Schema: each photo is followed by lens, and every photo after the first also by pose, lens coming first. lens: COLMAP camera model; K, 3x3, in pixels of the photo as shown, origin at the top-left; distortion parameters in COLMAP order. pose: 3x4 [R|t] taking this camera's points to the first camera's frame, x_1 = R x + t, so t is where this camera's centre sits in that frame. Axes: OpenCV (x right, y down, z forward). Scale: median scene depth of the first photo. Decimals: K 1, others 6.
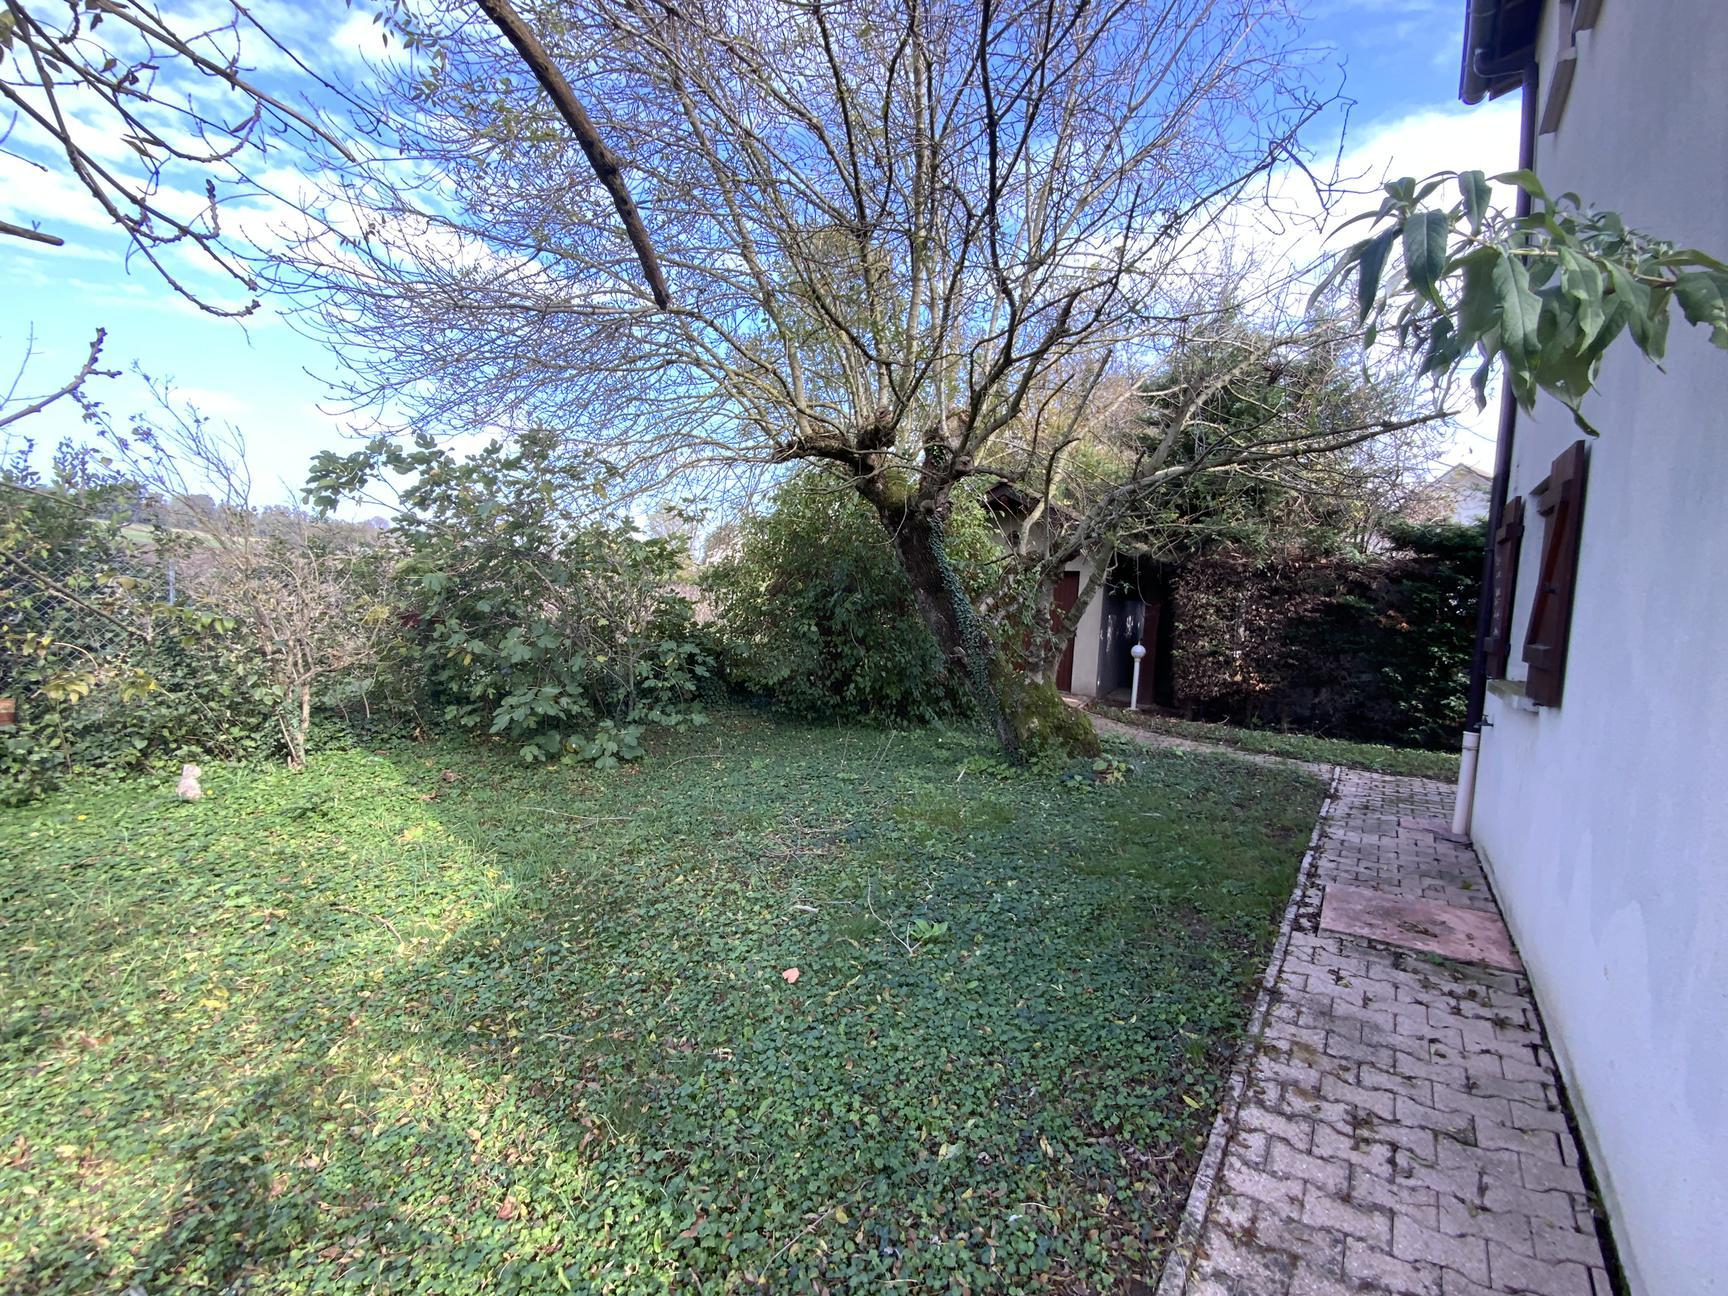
lens RADIAL K [[695.2, 0, 863.4], [0, 695.2, 650.6], [0, 0, 1]] dist [-0.001615, -0.000490]
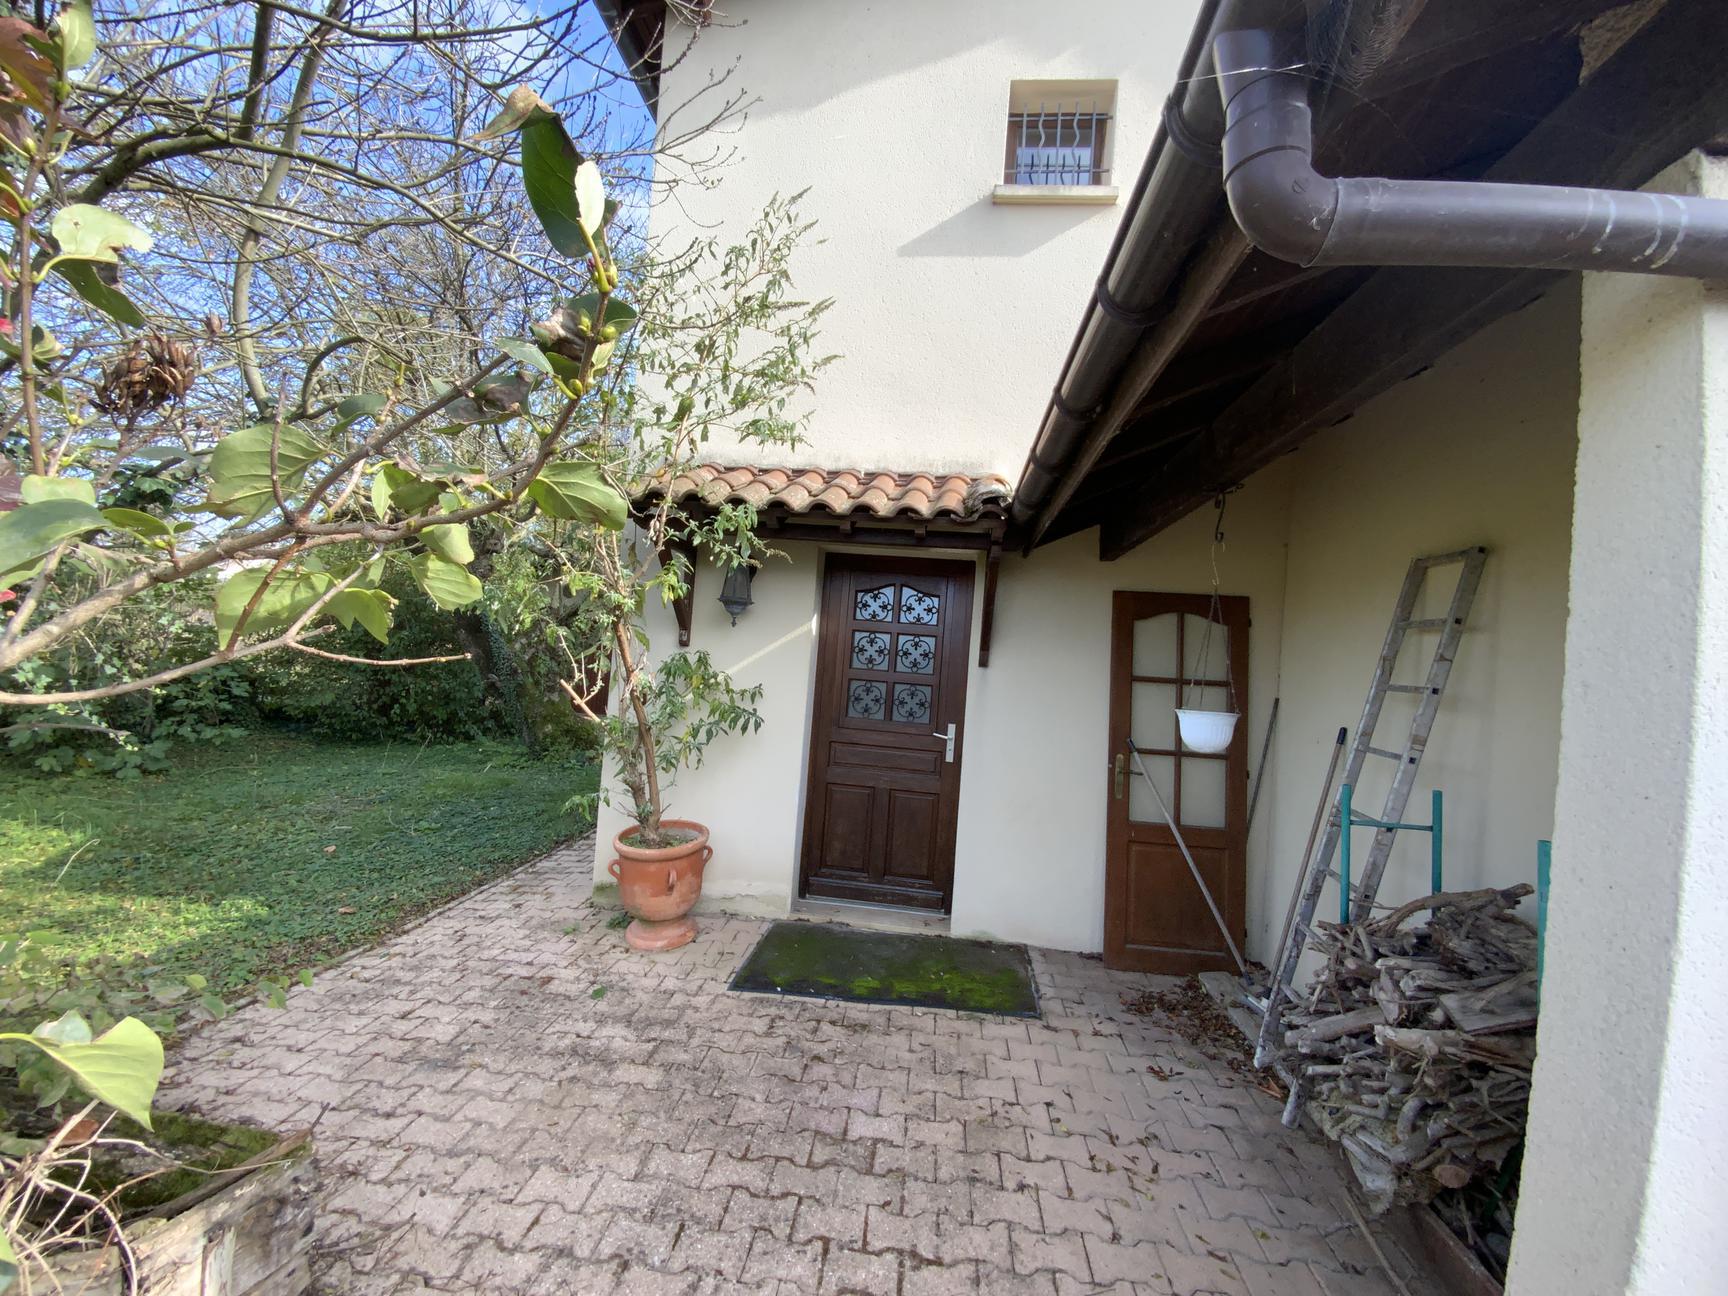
lens RADIAL K [[695.2, 0, 865.6], [0, 695.2, 644.4], [0, 0, 1]] dist [-0.001615, -0.000490]
pose [[0.853244, 0.027639, 0.520778, 0.053458], [0.007068, 0.997890, -0.064541, 0.029290], [-0.521463, 0.058750, 0.851249, -0.534597]]
